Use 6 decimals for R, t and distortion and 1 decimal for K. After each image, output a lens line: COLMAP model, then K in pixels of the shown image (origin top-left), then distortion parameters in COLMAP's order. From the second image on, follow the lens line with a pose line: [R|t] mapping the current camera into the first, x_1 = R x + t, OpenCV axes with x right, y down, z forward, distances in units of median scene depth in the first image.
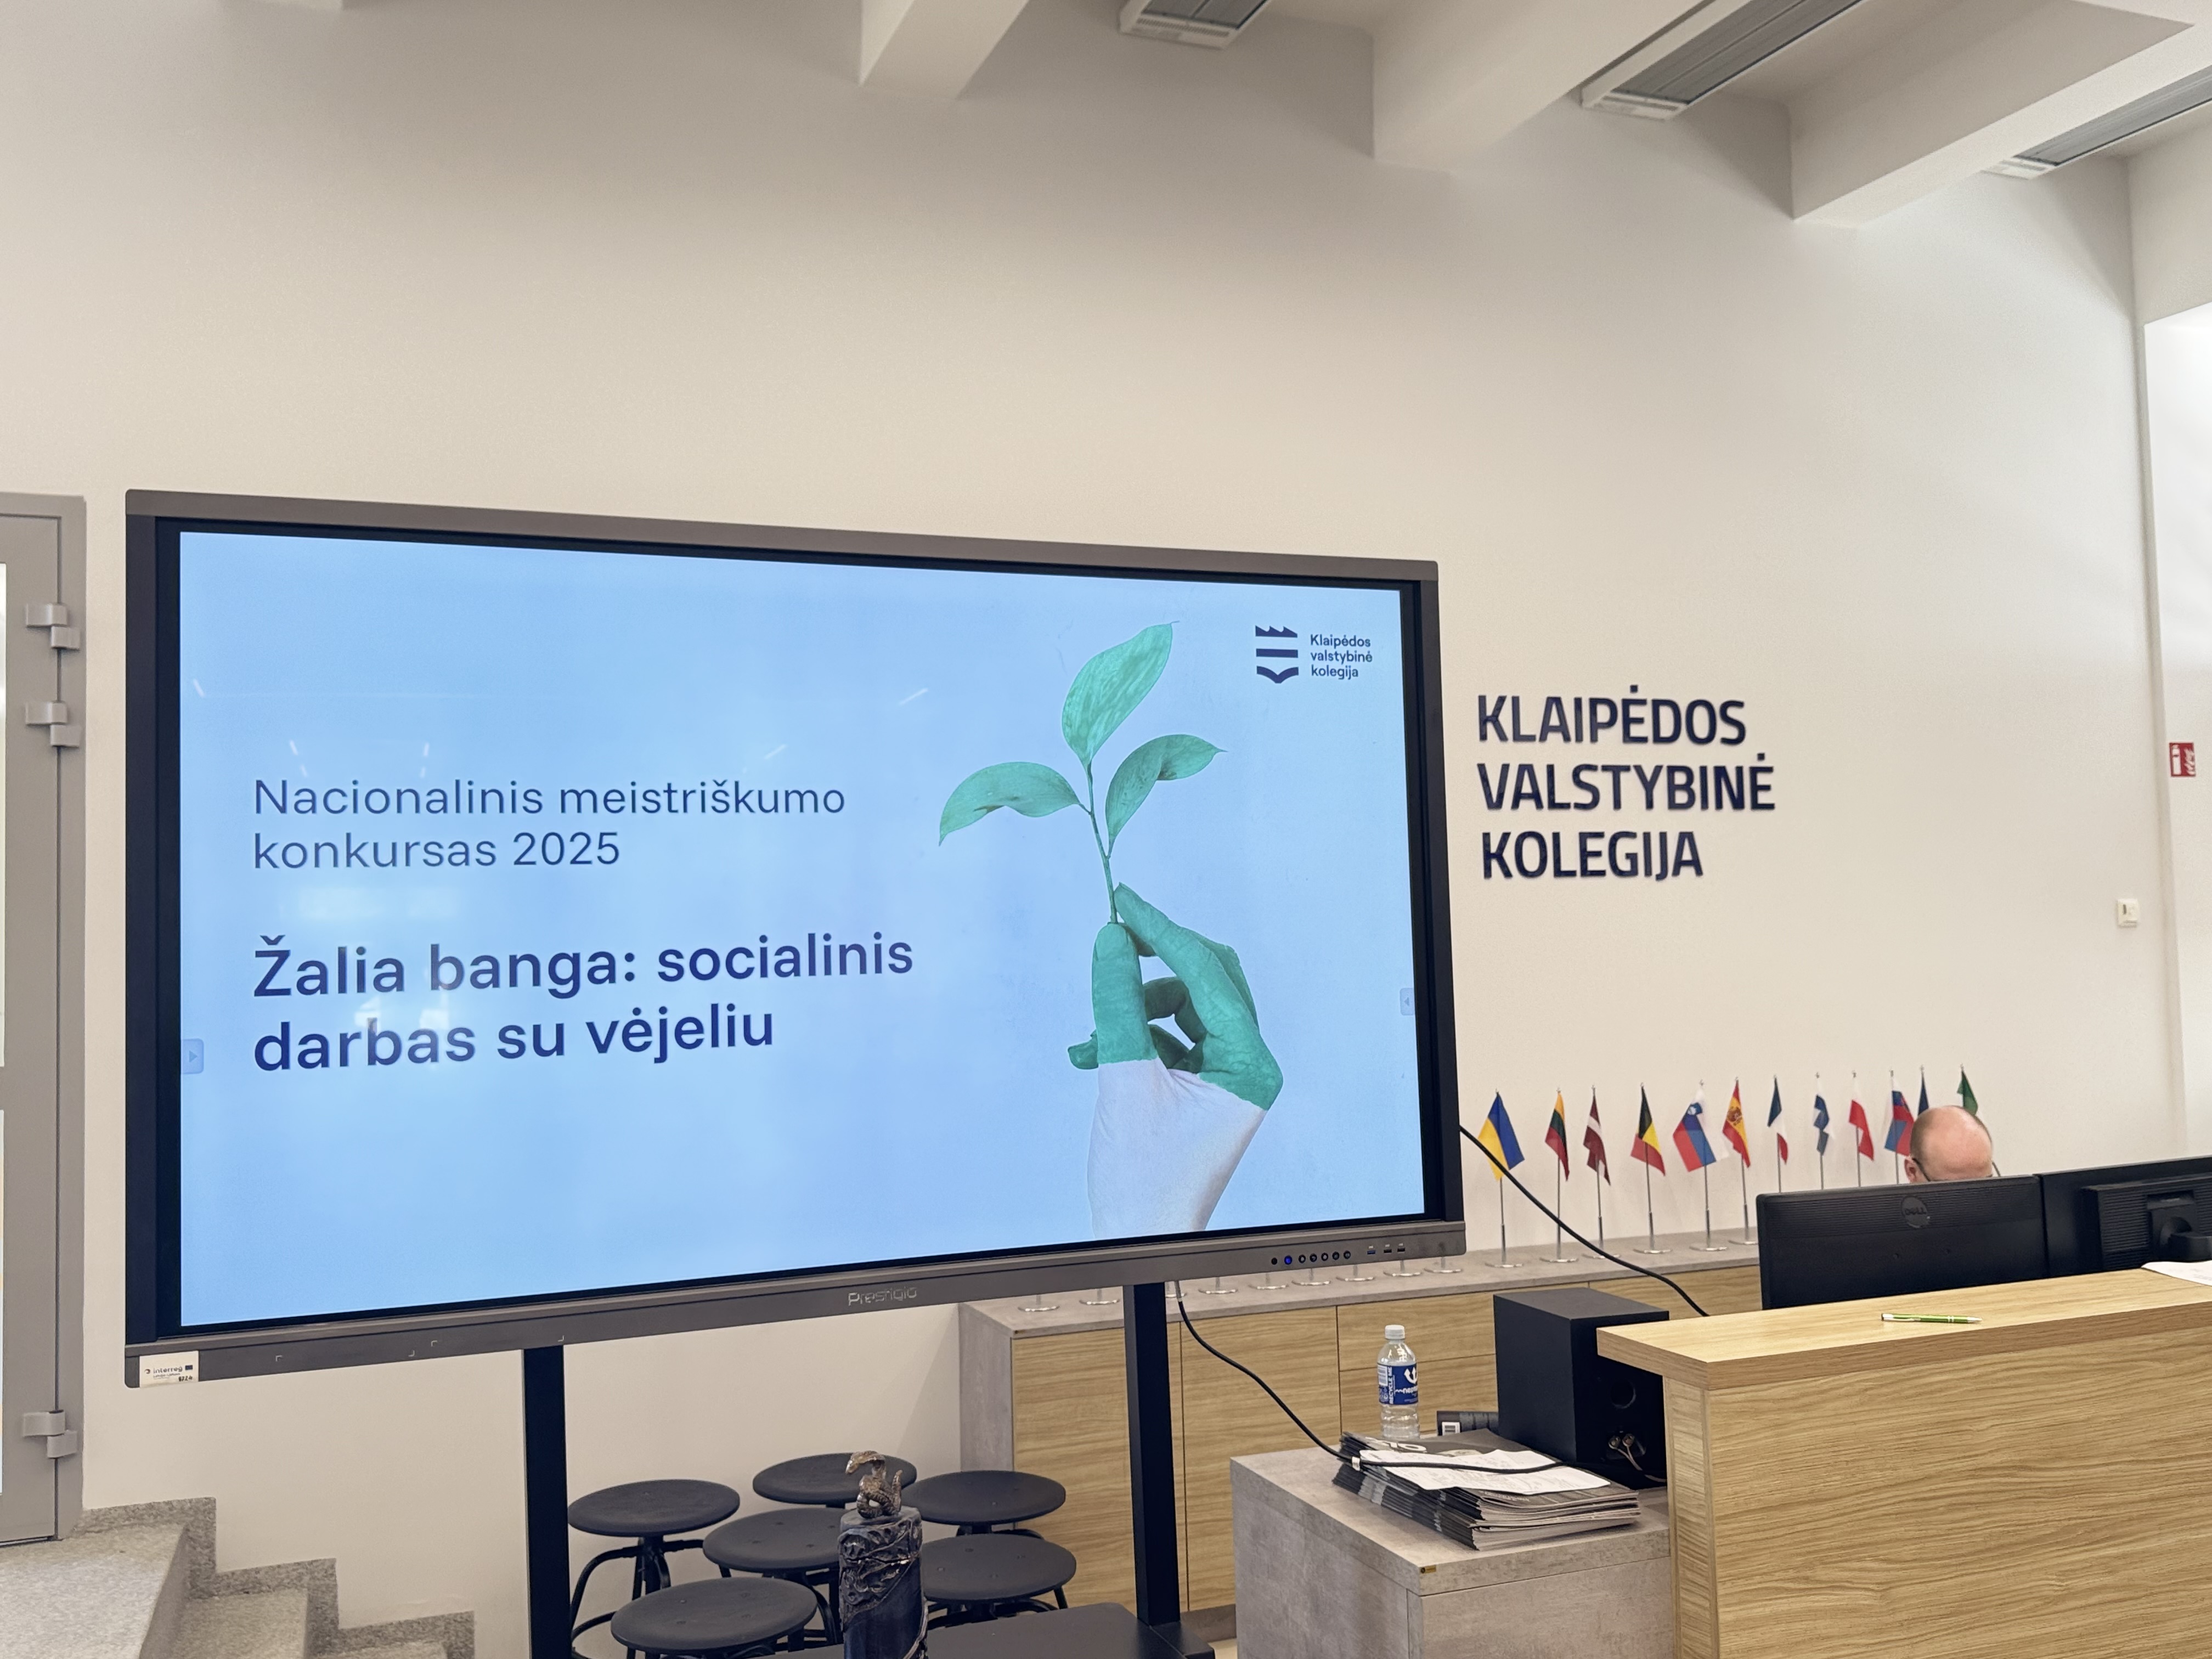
lens RADIAL K [[1899.0, 0, 1110.9], [0, 1899.0, 843.9], [0, 0, 1]] dist [0.039805, -0.058582]
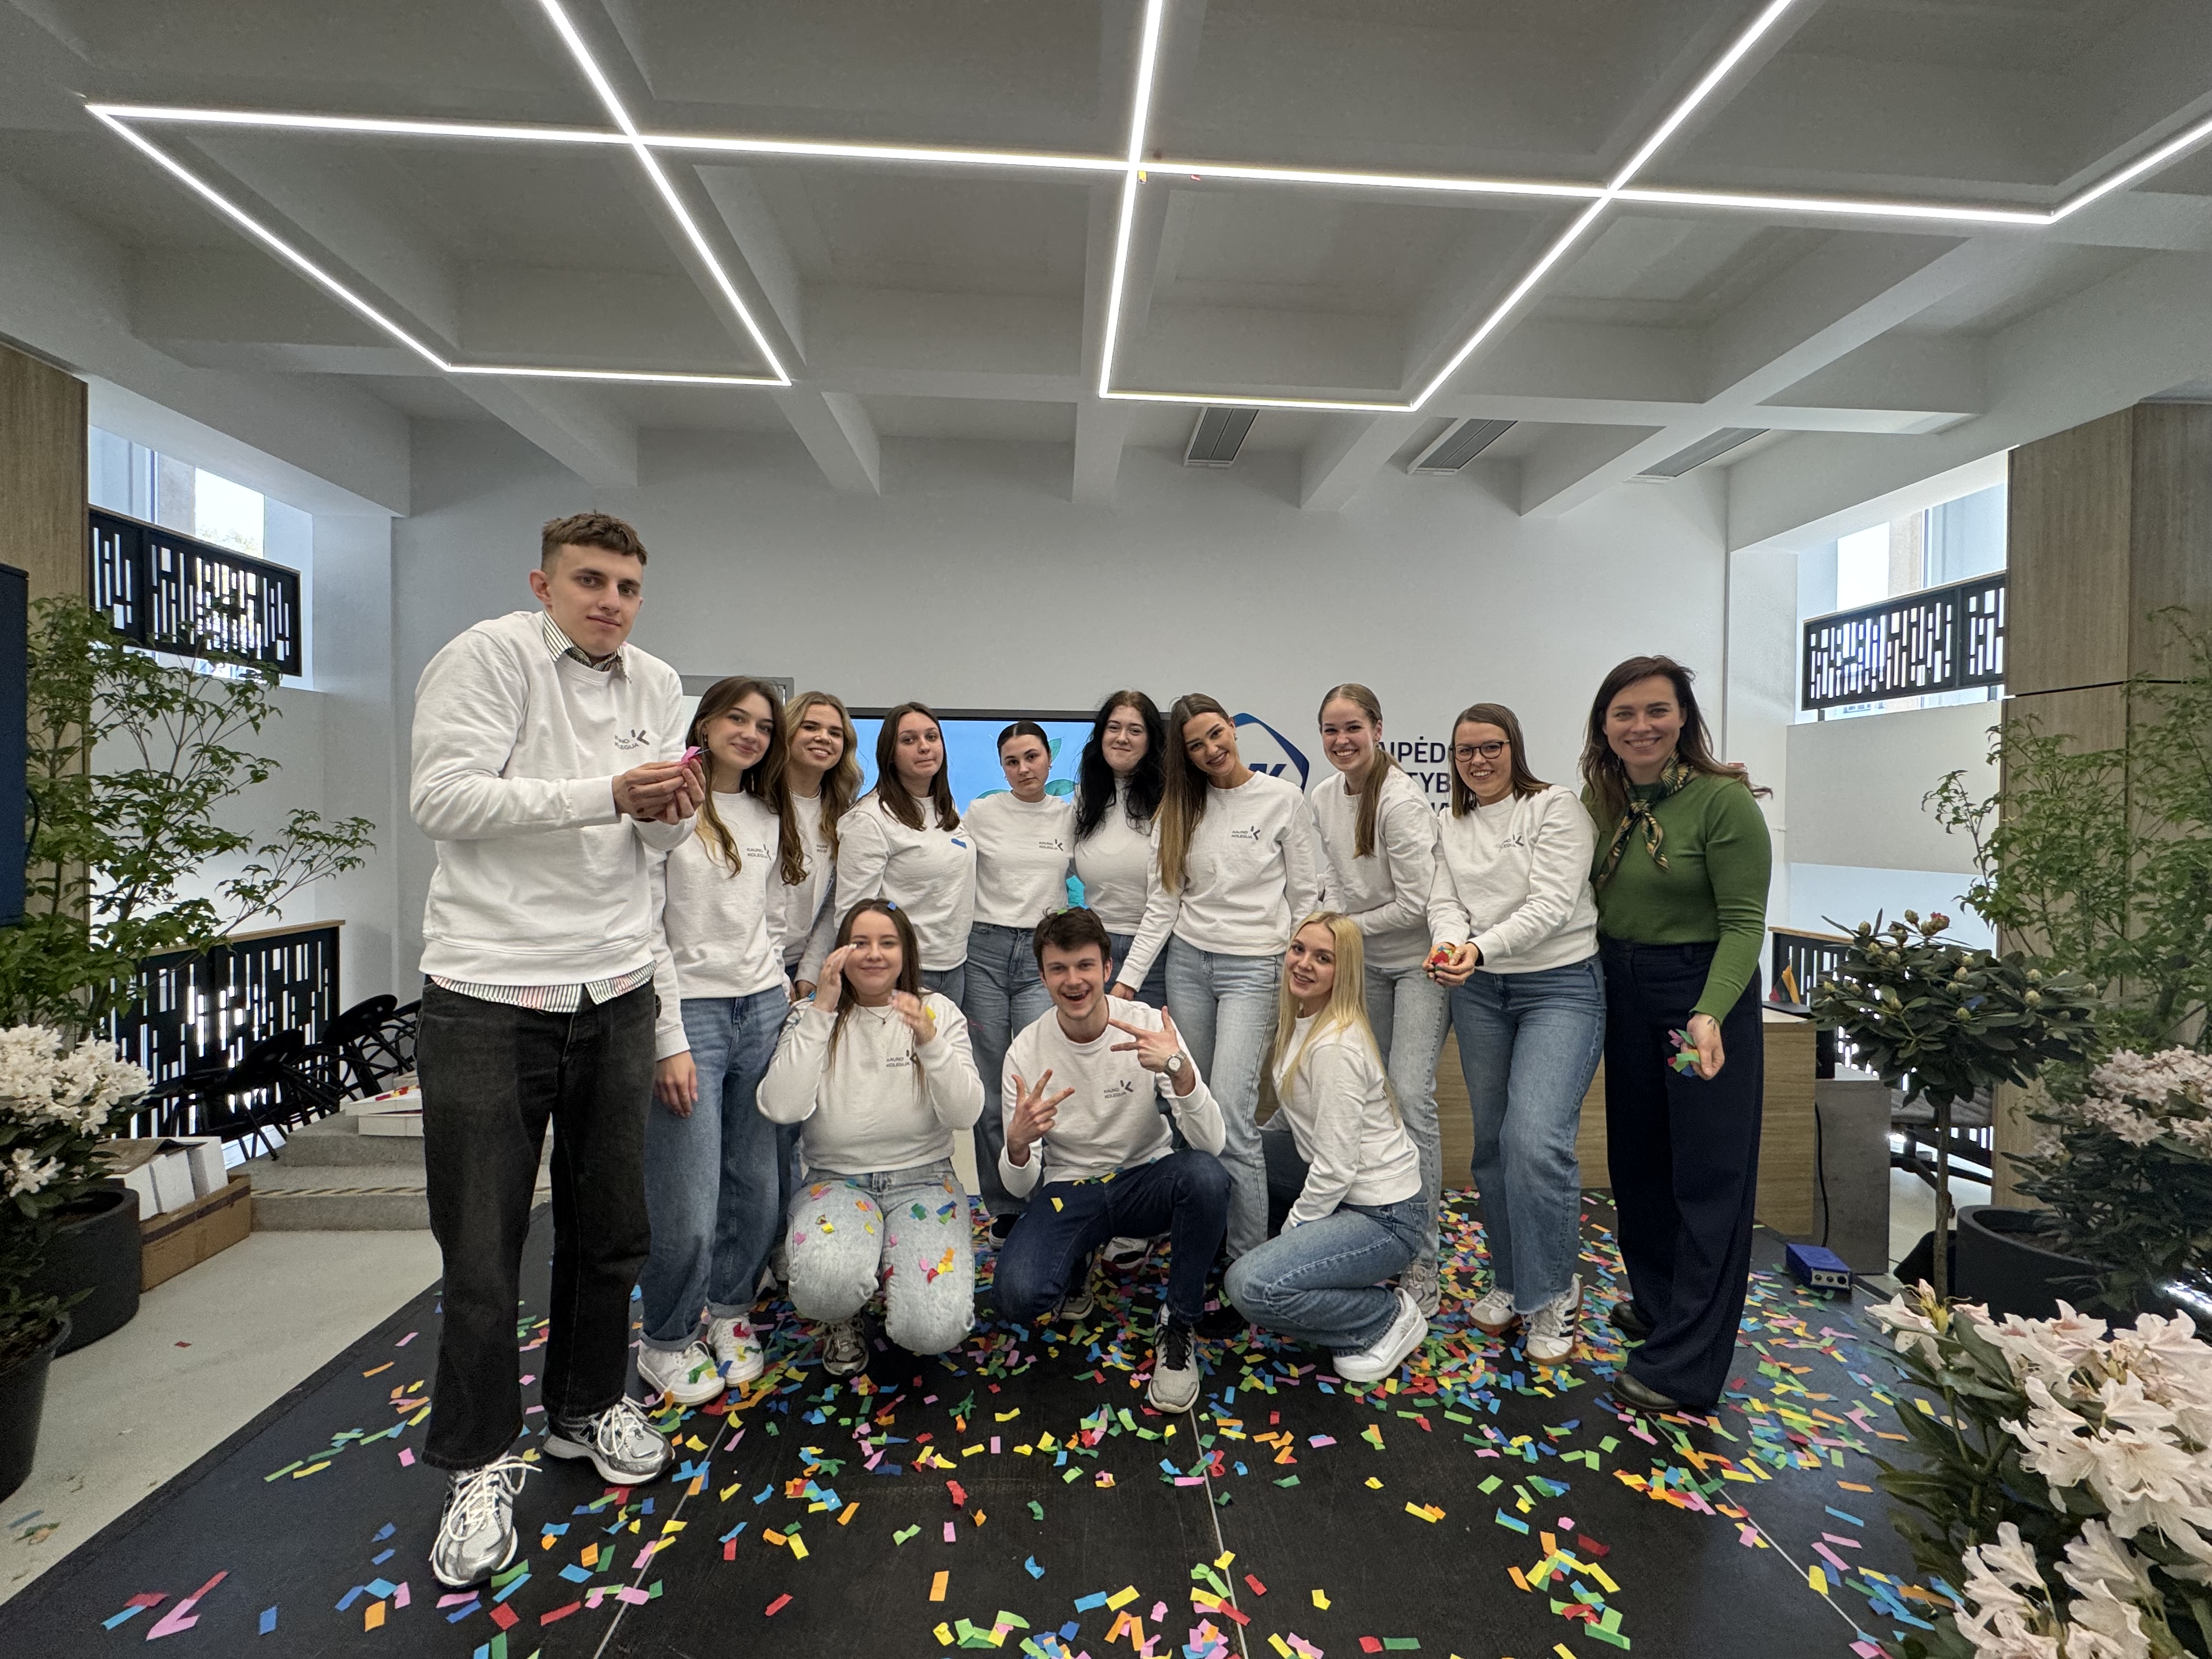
lens RADIAL K [[881.4, 0, 1109.2], [0, 881.4, 823.5], [0, 0, 1]] dist [0.002249, 0.000040]
pose [[0.950684, 0.034826, -0.308201, 0.249561], [-0.017875, 0.998177, 0.057651, -0.034823], [0.309646, -0.049299, 0.949573, -0.097143]]
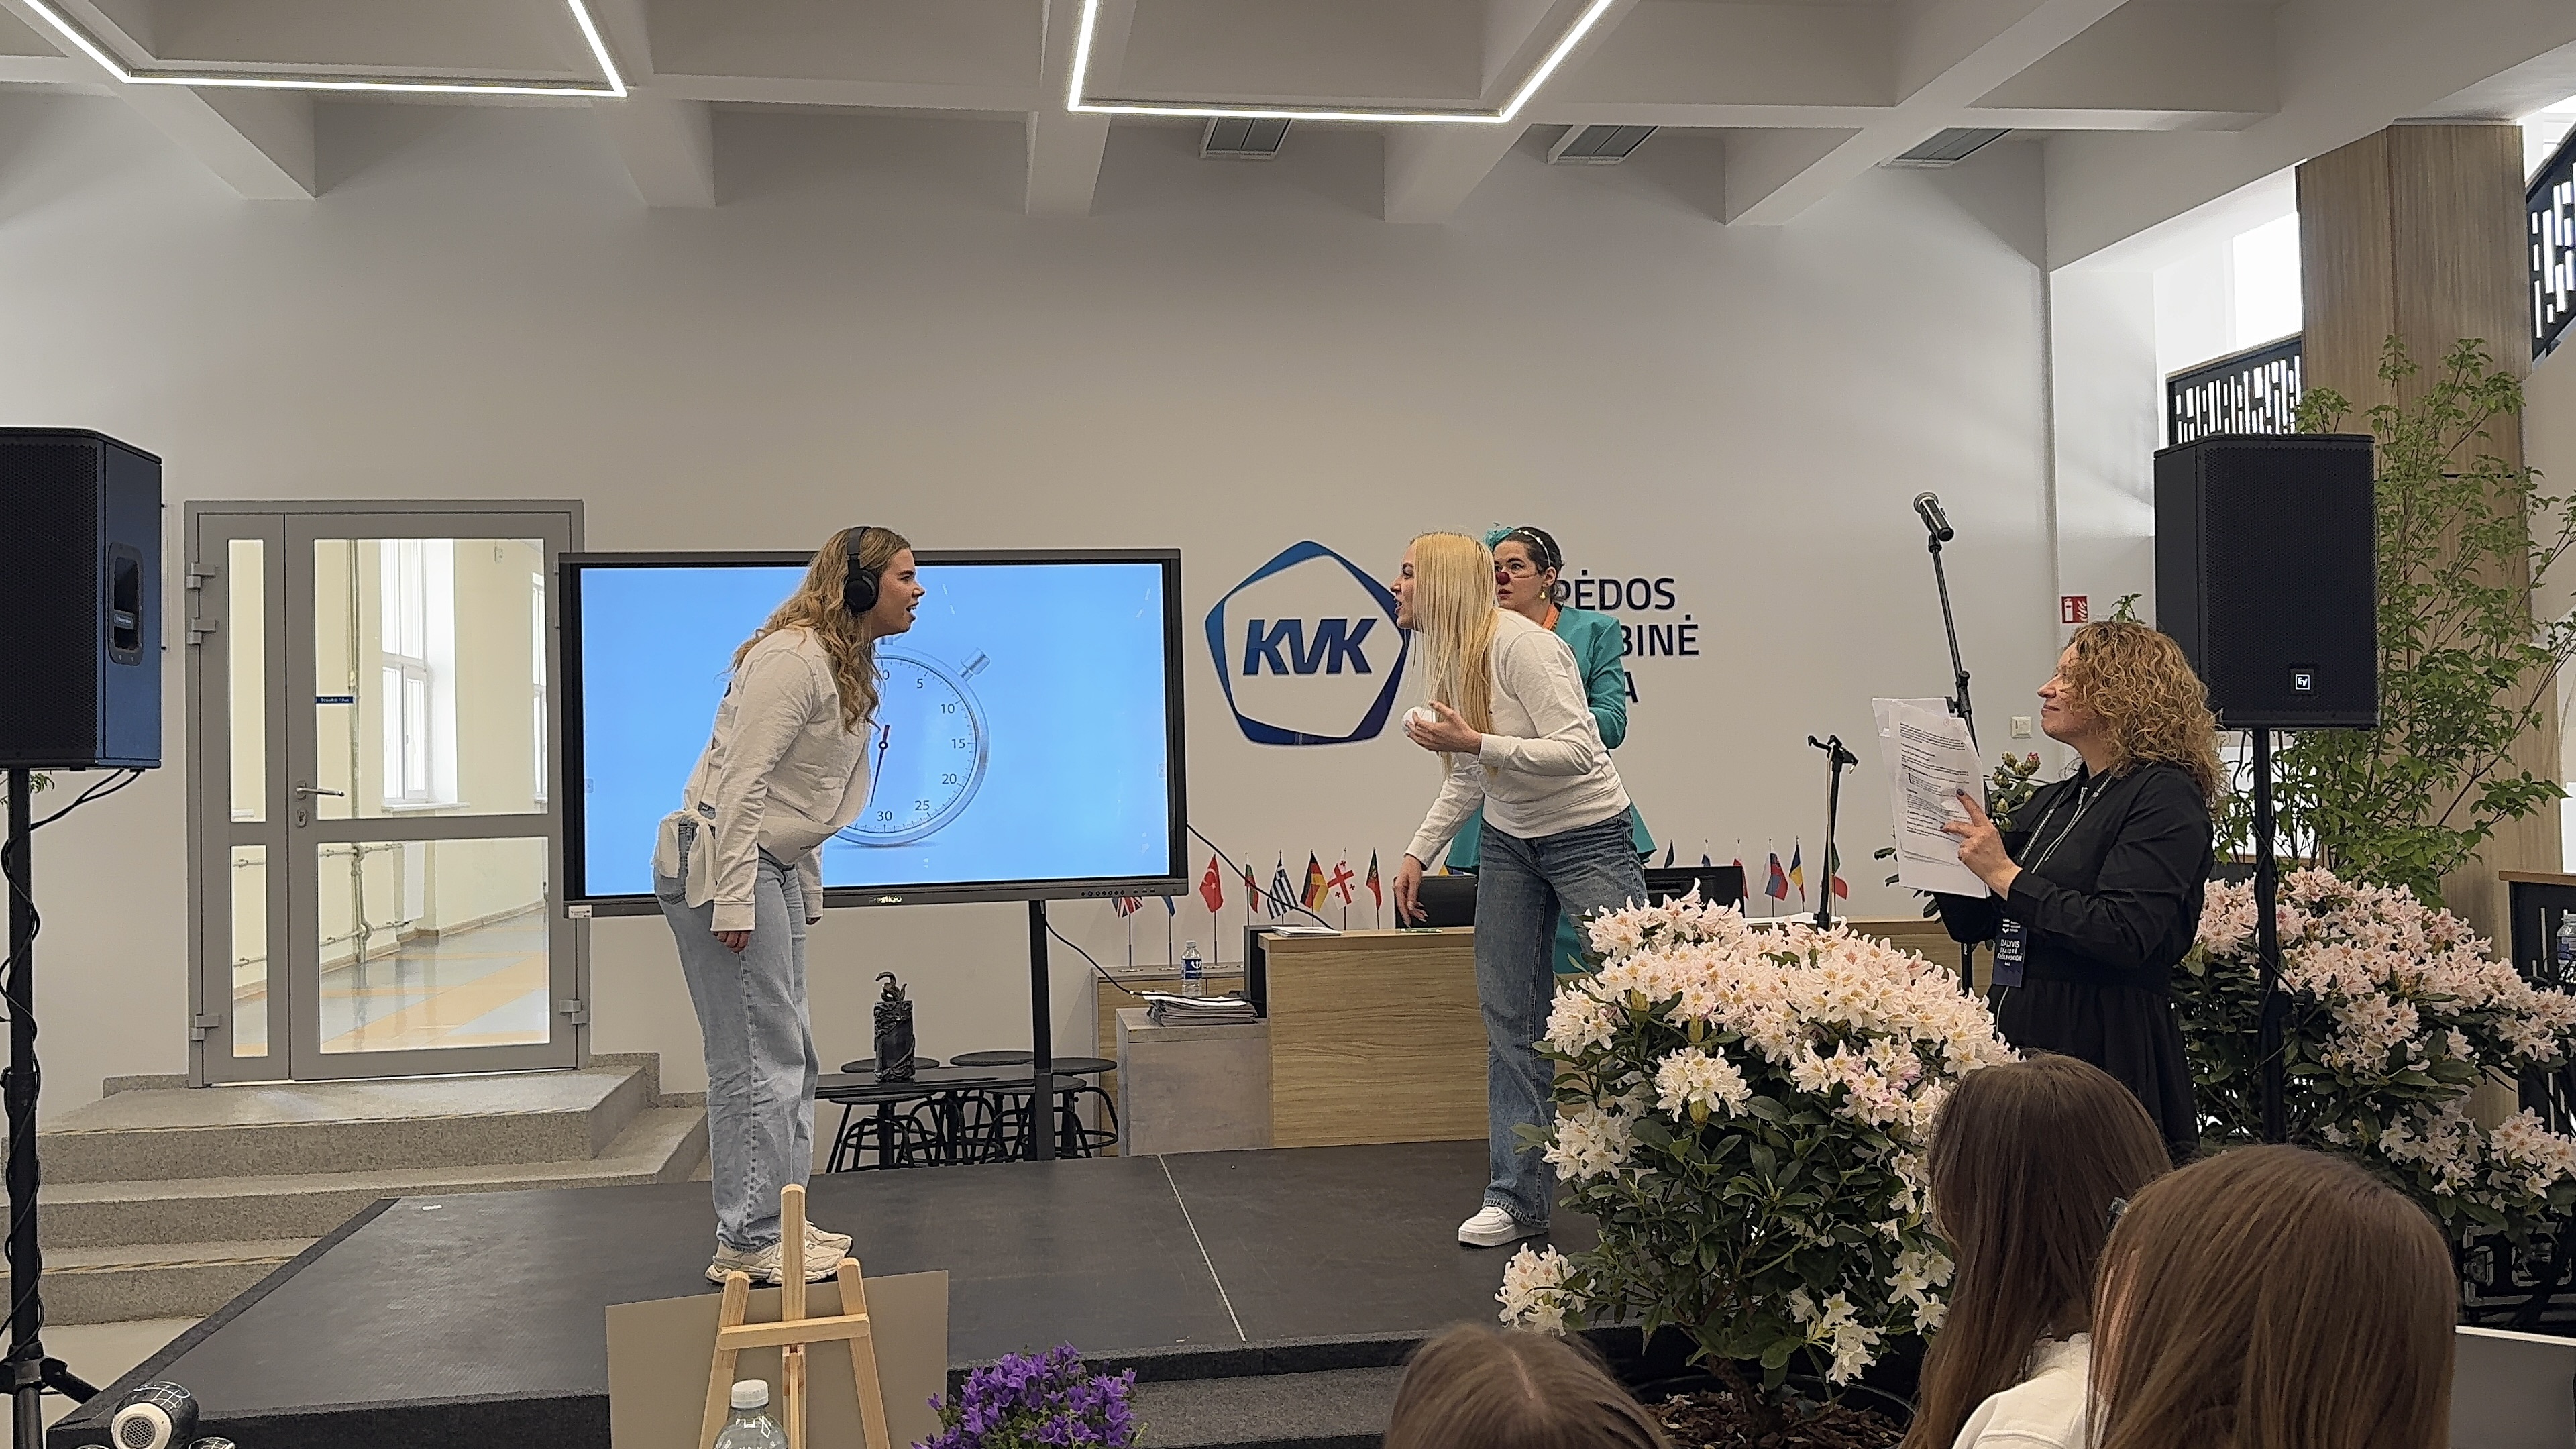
lens RADIAL K [[2097.6, 0, 1288.3], [0, 2097.6, 722.8], [0, 0, 1]] dist [0.070891, -0.017067]
pose [[0.974728, -0.005076, -0.223339, 0.410919], [0.011111, 0.999606, 0.025777, -0.011680], [0.223120, -0.027607, 0.974400, -0.593169]]
